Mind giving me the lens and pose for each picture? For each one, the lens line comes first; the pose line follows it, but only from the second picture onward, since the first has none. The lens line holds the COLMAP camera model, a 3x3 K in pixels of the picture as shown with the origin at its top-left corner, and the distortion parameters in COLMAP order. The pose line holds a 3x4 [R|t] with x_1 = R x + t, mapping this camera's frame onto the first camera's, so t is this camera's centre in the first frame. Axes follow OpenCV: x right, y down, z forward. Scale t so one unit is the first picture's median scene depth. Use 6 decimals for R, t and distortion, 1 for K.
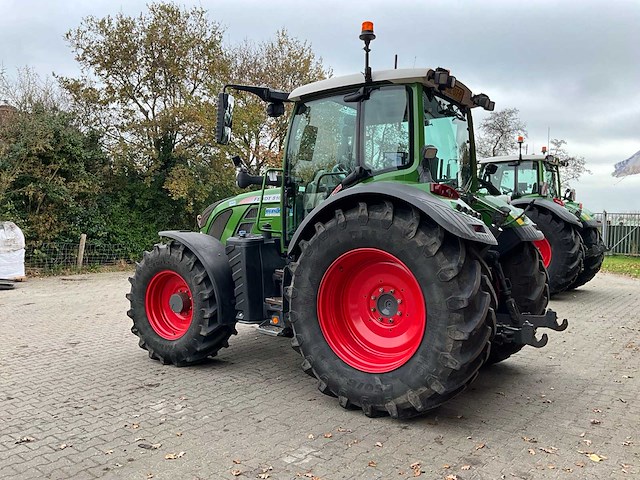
lens RADIAL K [[522.7, 0, 320.0], [0, 522.7, 240.0], [0, 0, 1]] dist [0.104467, -0.182483]
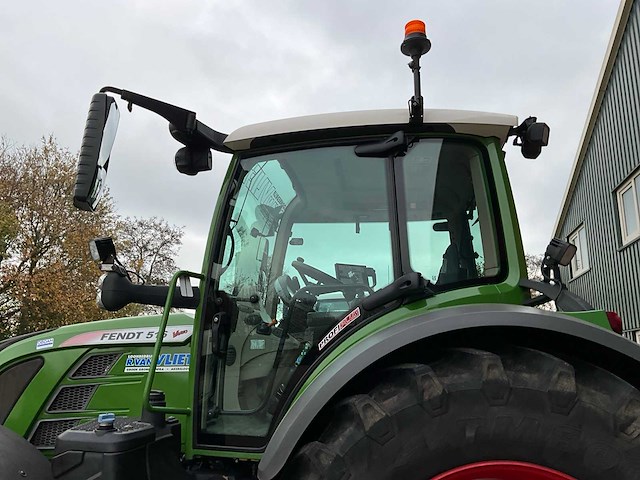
lens RADIAL K [[522.7, 0, 320.0], [0, 522.7, 240.0], [0, 0, 1]] dist [0.104467, -0.182483]
pose [[0.893262, 0.103717, 0.437408, -0.195401], [0.015506, 0.965332, -0.260563, -0.037981], [-0.449269, 0.239534, 0.860686, 0.535474]]
